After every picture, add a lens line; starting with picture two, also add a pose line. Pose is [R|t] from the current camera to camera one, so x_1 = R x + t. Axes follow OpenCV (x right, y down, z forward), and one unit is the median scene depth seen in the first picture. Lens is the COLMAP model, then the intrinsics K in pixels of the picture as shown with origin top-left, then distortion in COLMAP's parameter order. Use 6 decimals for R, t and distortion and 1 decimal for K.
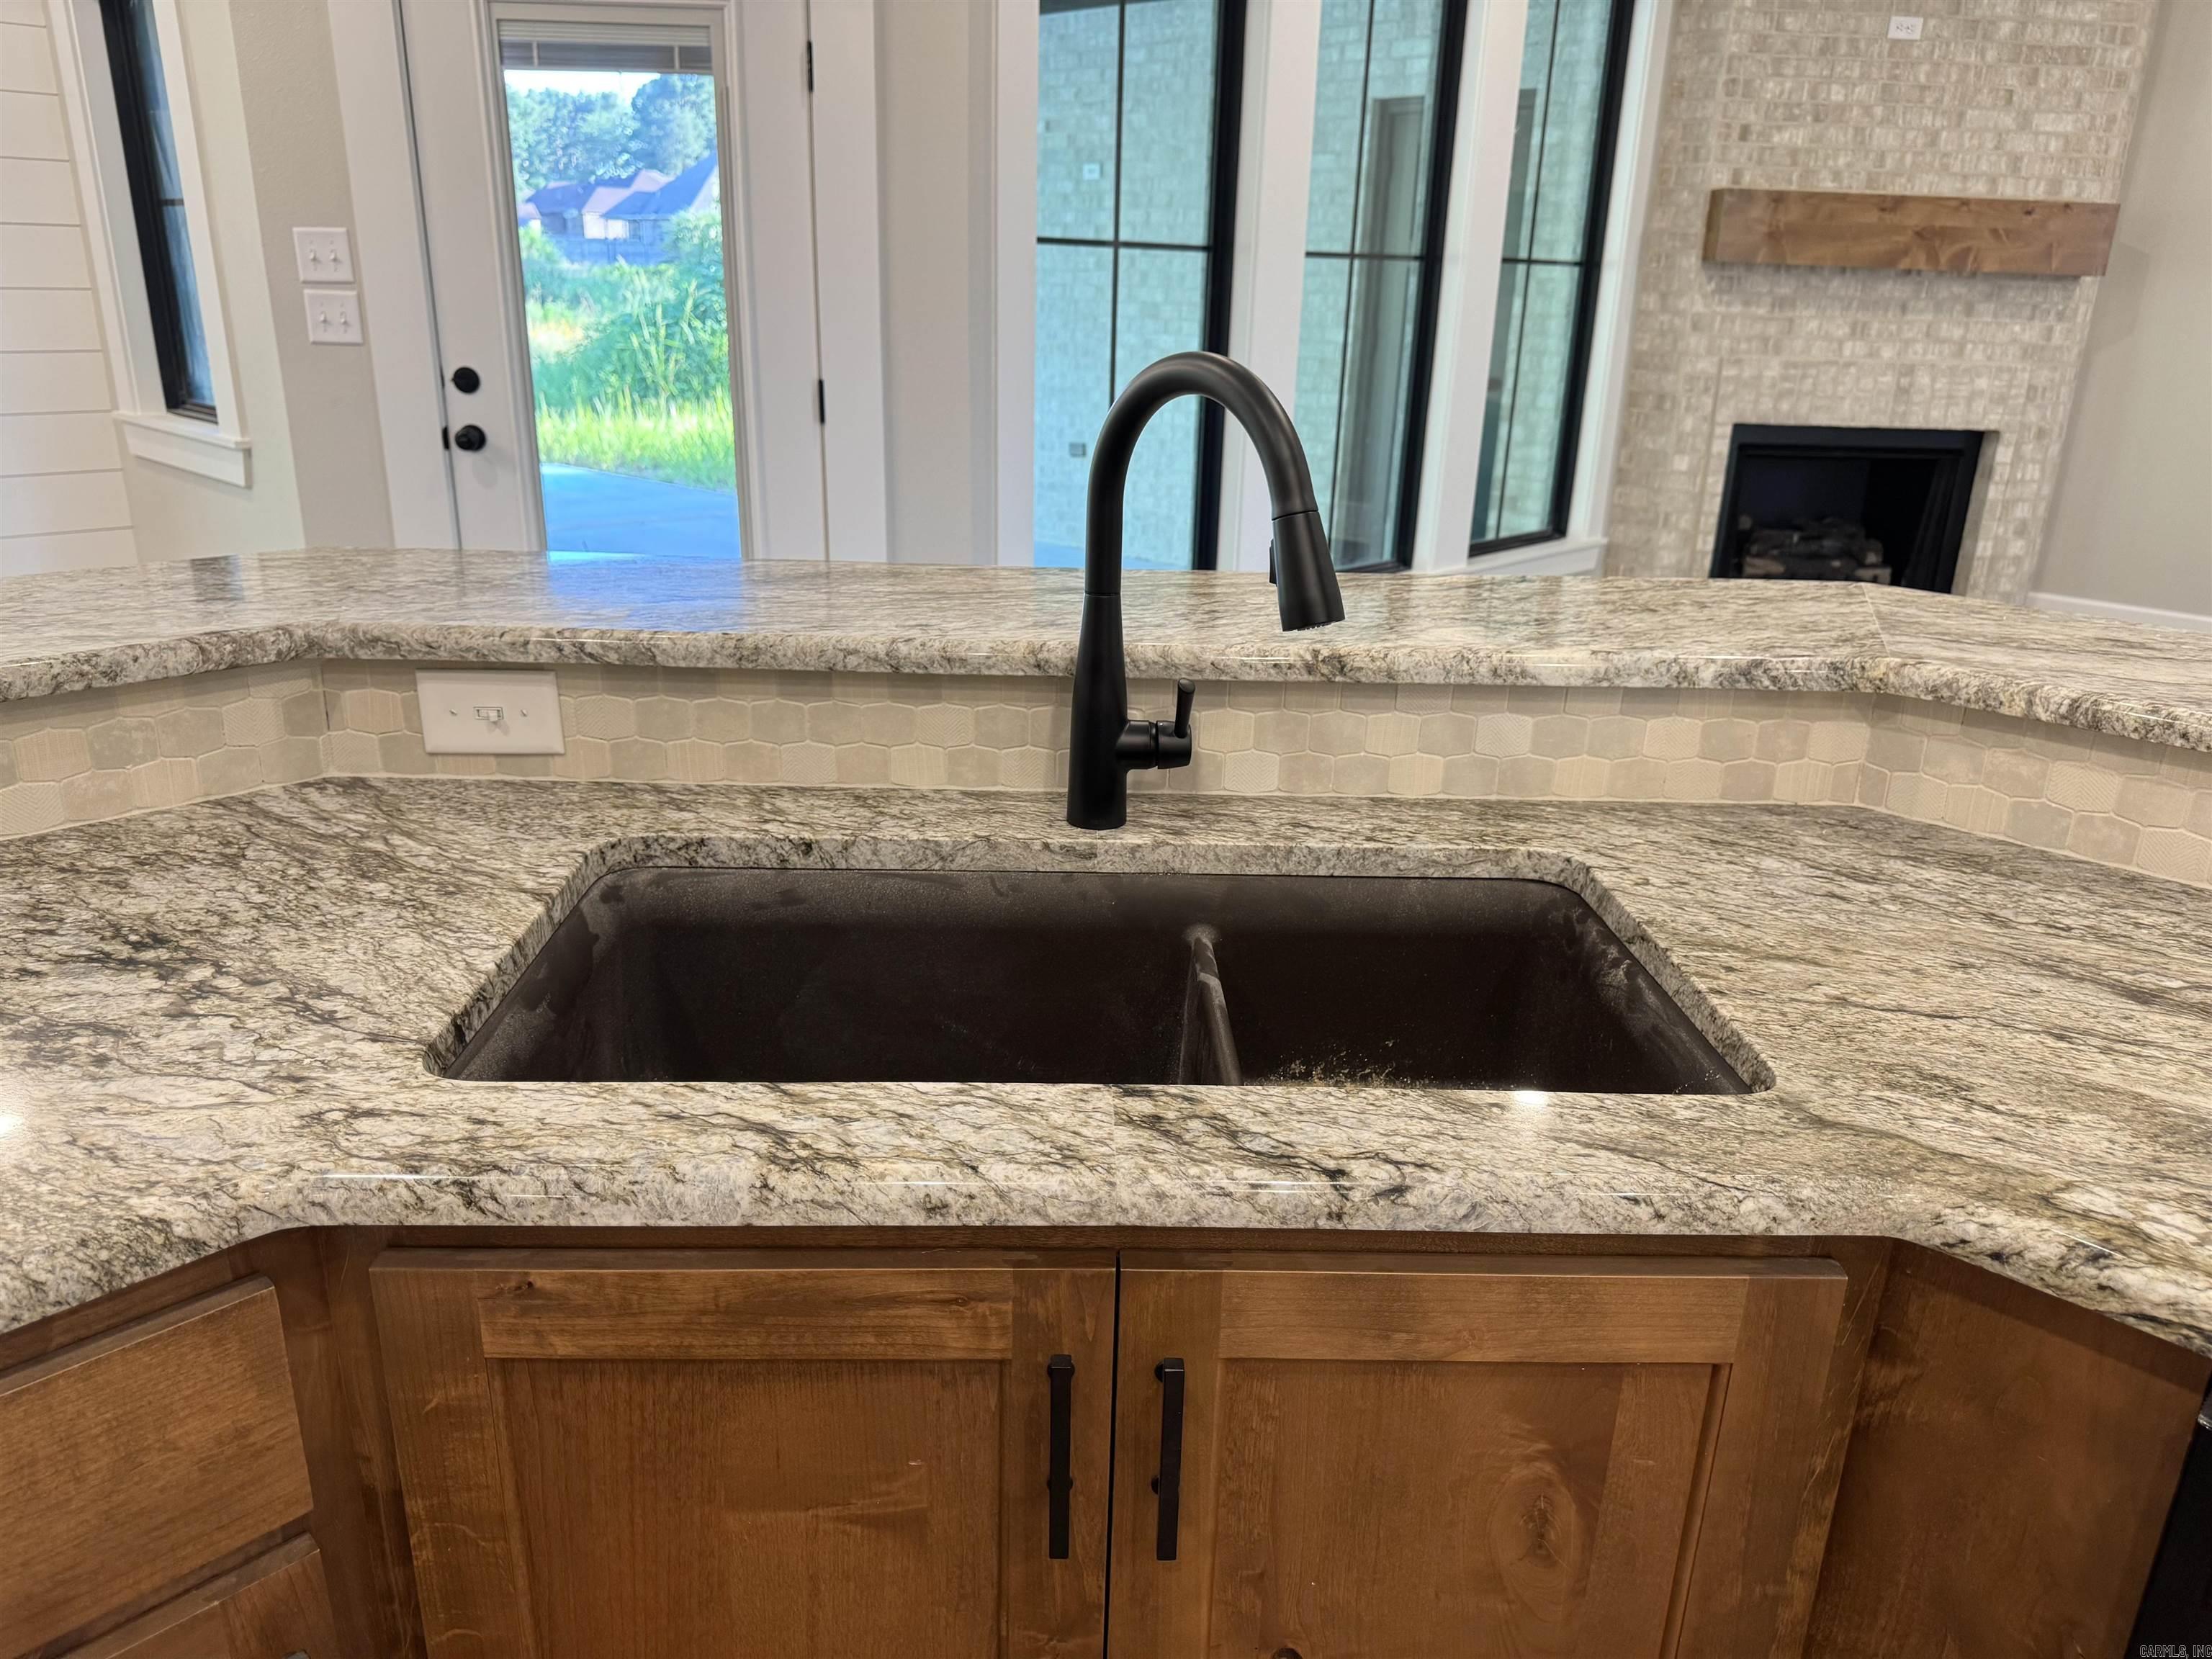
lens RADIAL K [[1557.5, 0, 1119.8], [0, 1557.5, 836.8], [0, 0, 1]] dist [0.081209, -0.100284]
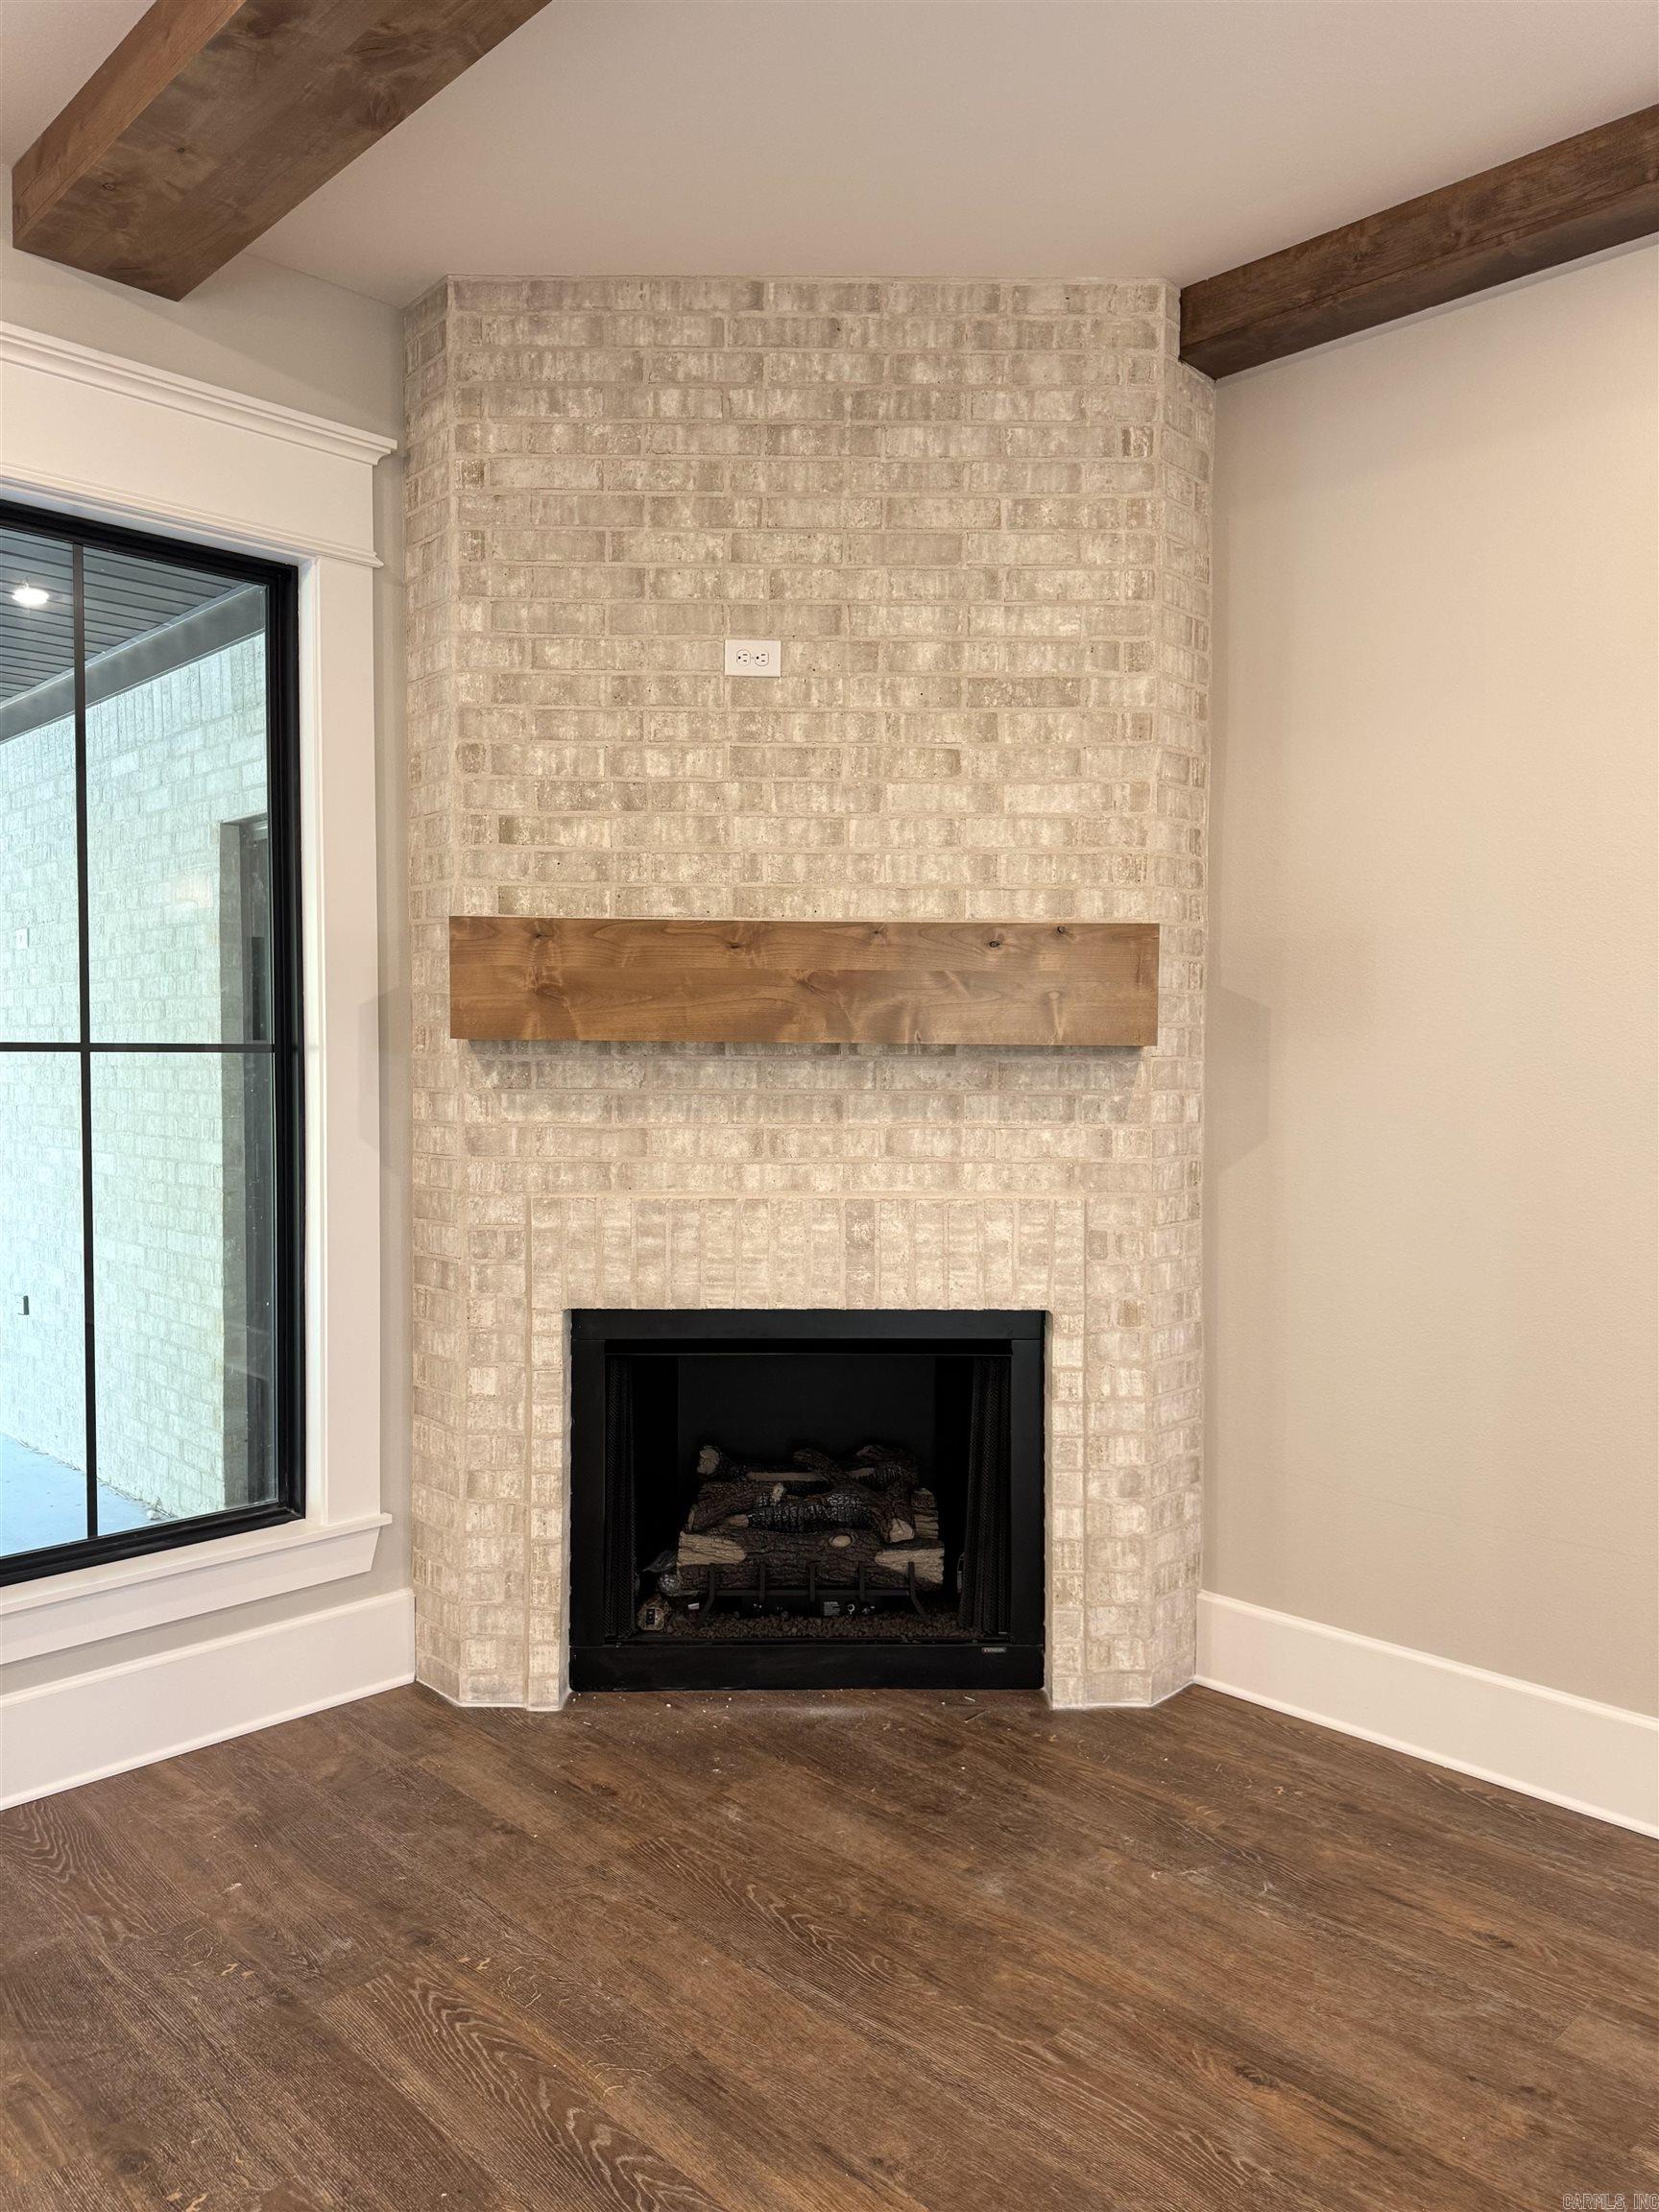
lens RADIAL K [[1557.5, 0, 829.9], [0, 1557.5, 1117.7], [0, 0, 1]] dist [0.081209, -0.100284]
pose [[0.999399, -0.025898, -0.023043, 0.523627], [0.017873, 0.954519, -0.297615, -0.170766], [0.029702, 0.297024, 0.954408, 0.486061]]
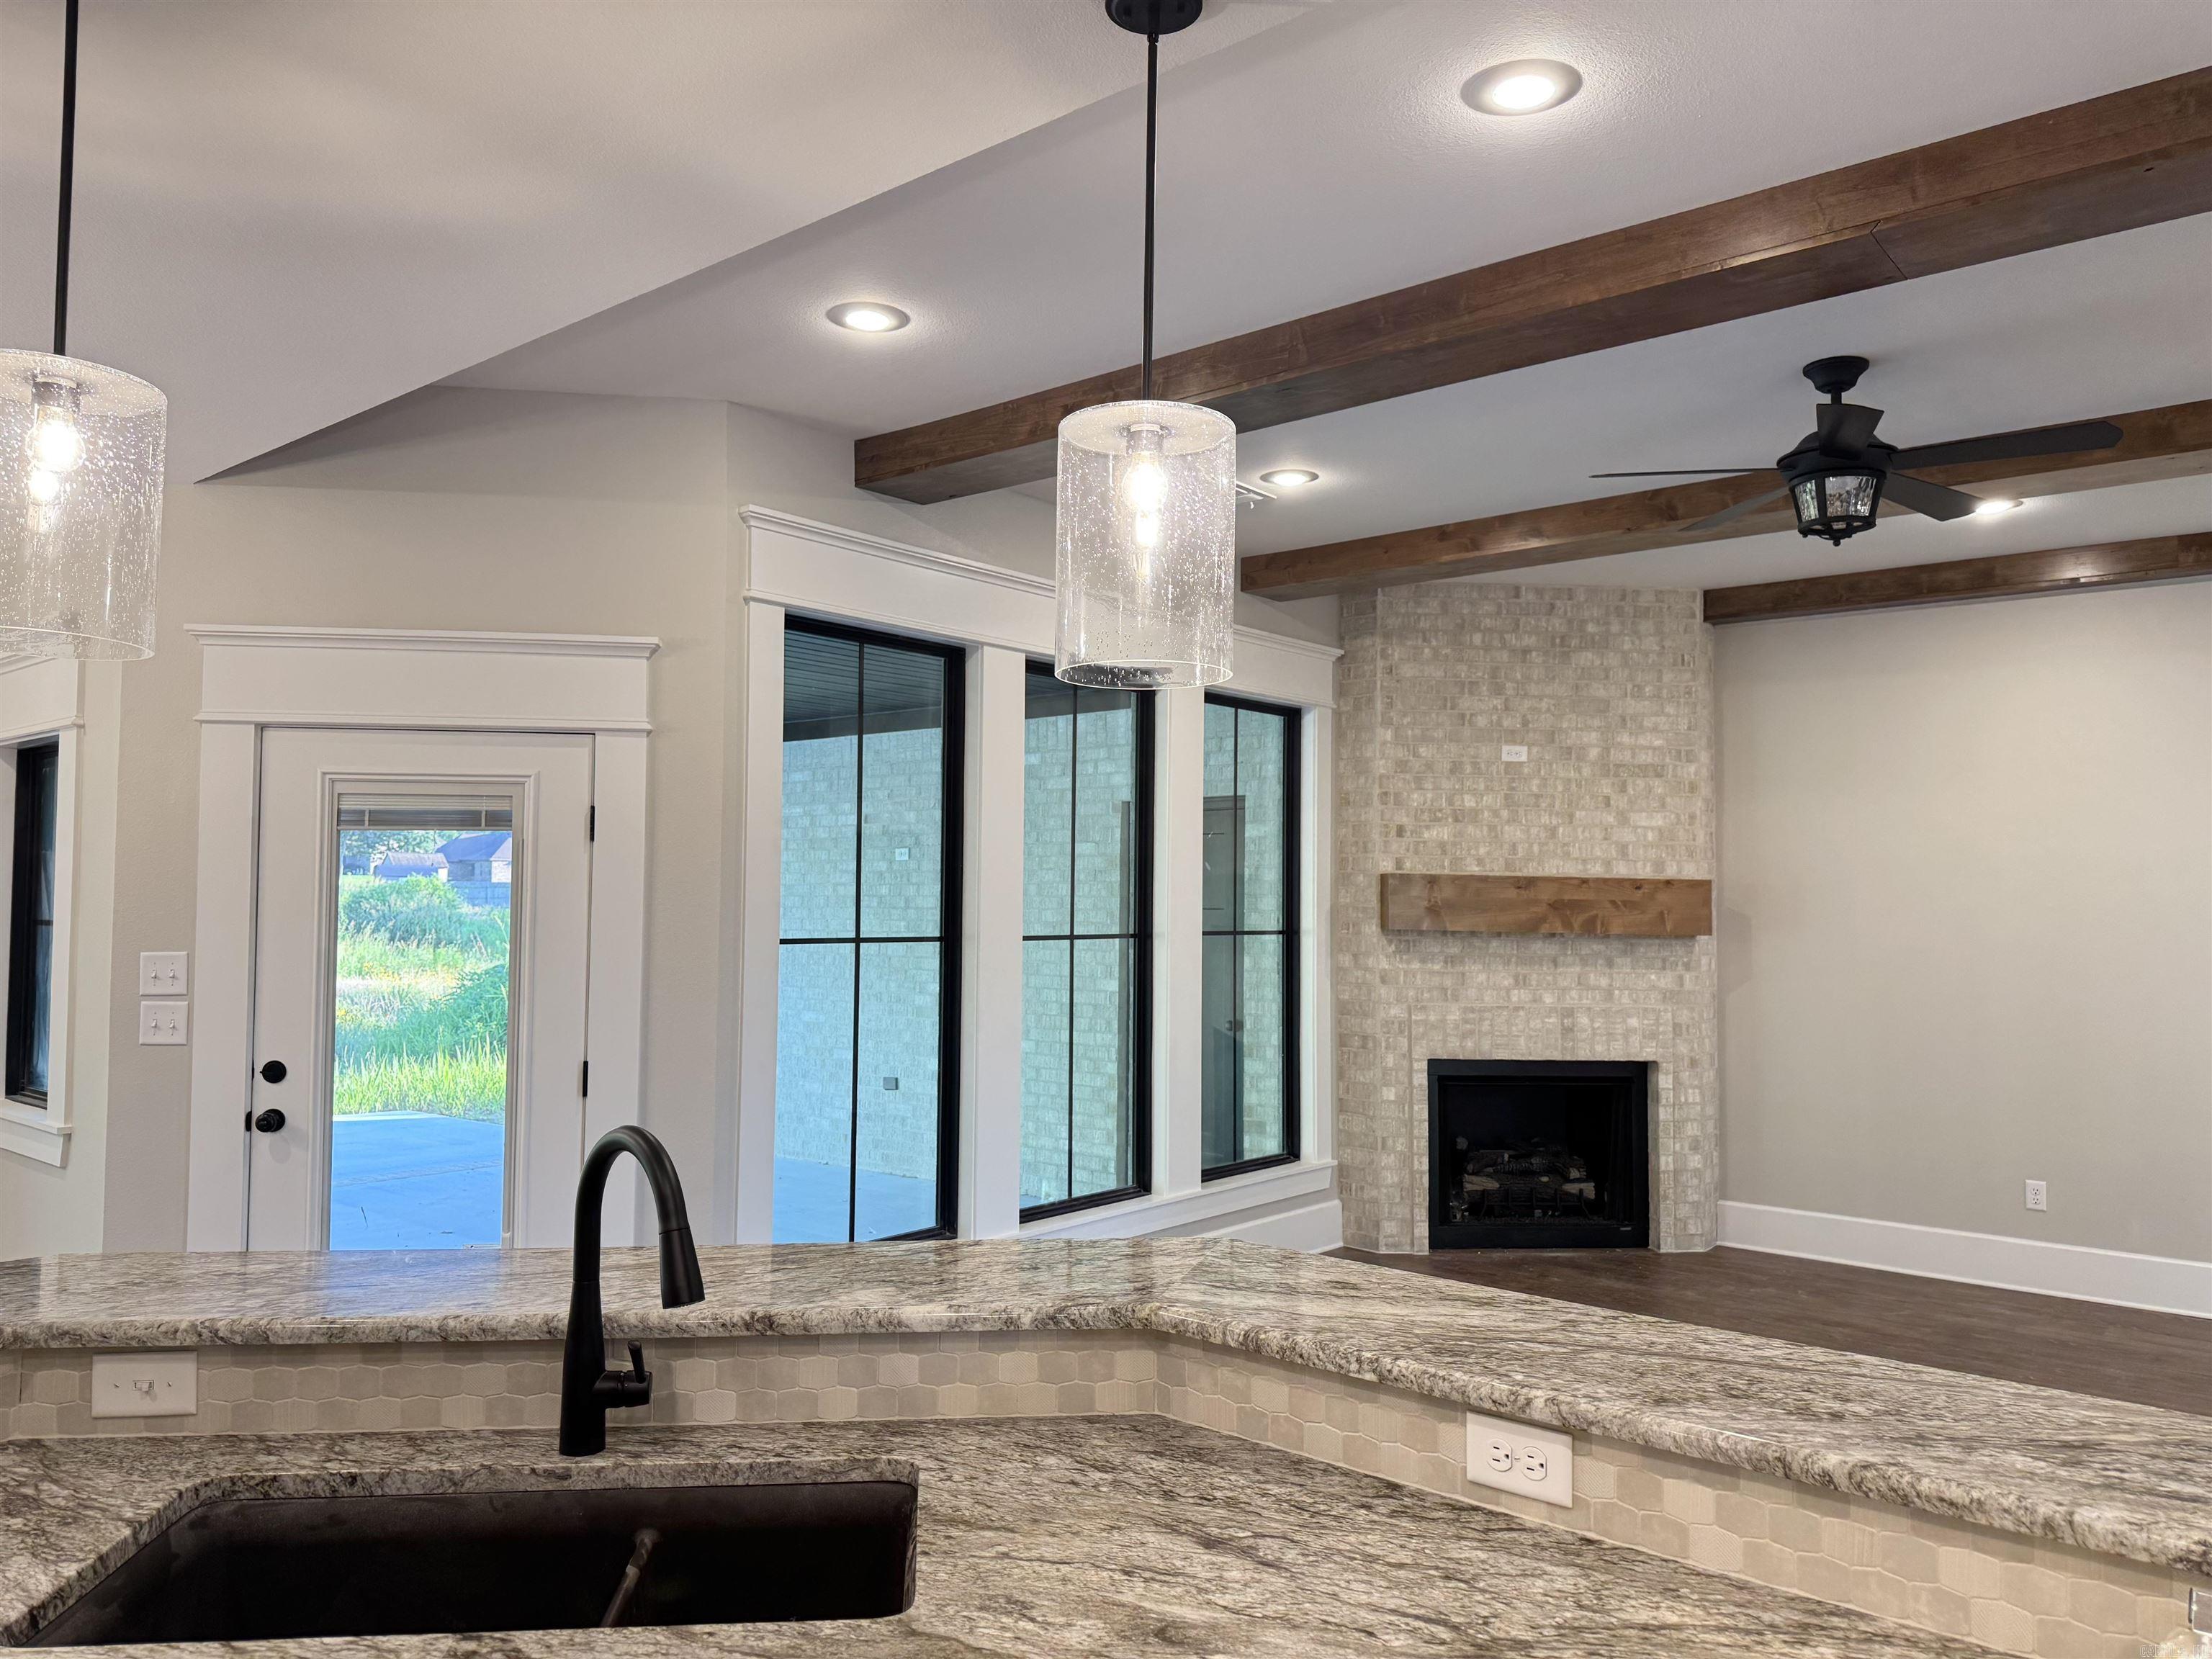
lens RADIAL K [[1557.5, 0, 1094.1], [0, 1557.5, 837.8], [0, 0, 1]] dist [0.081209, -0.100284]
pose [[0.998063, -0.017834, 0.059595, 0.083166], [0.038850, 0.926916, -0.373252, 0.006171], [-0.048583, 0.374844, 0.925814, -0.116144]]
